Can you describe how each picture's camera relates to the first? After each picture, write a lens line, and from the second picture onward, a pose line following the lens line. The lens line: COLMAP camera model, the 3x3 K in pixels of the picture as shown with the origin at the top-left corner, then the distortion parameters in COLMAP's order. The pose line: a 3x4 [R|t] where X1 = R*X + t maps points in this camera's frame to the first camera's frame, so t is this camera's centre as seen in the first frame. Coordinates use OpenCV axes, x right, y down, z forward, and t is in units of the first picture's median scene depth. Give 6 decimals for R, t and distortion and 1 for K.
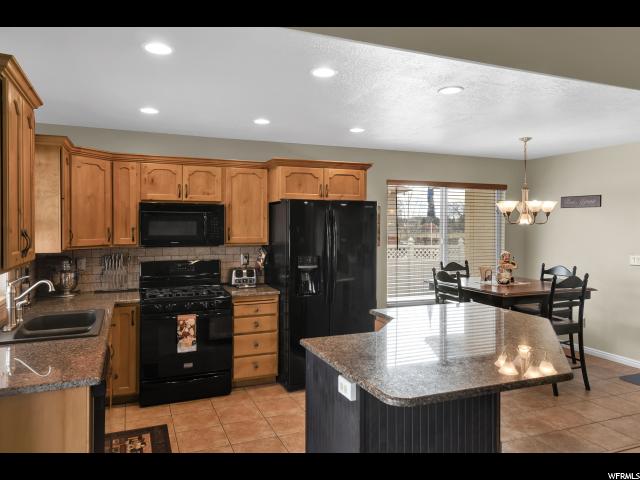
lens RADIAL K [[454.9, 0, 322.2], [0, 454.9, 236.2], [0, 0, 1]] dist [0.029651, 0.003277]
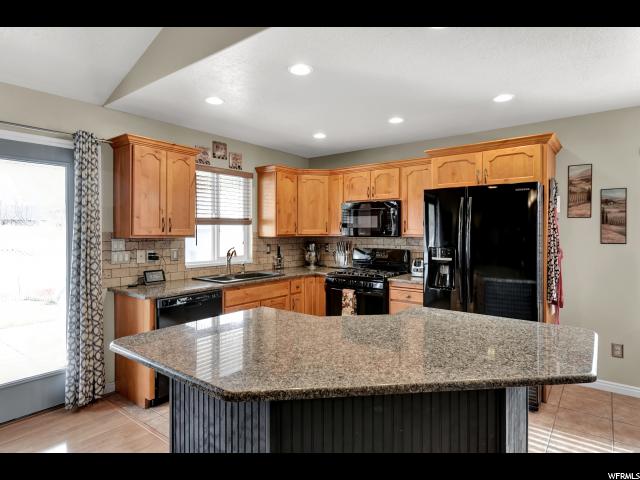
lens RADIAL K [[370.1, 0, 319.2], [0, 370.1, 237.9], [0, 0, 1]] dist [0.006794, 0.001357]
pose [[0.490458, 0.014225, -0.871349, 0.492045], [-0.020255, 0.999783, 0.004921, 0.023330], [0.871229, 0.015235, 0.490640, 0.375790]]
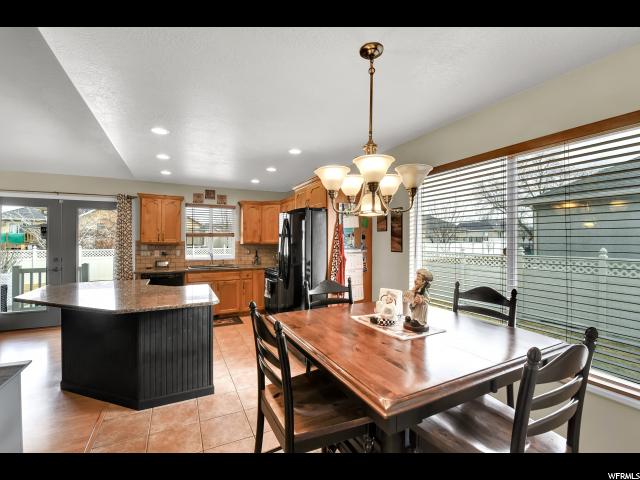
lens RADIAL K [[285.2, 0, 318.8], [0, 285.2, 240.4], [0, 0, 1]] dist [-0.003840, -0.001047]
pose [[0.075760, -0.000586, -0.997126, 0.840309], [-0.027596, 0.999616, -0.002685, 0.005433], [0.996744, 0.027721, 0.075715, 0.996845]]
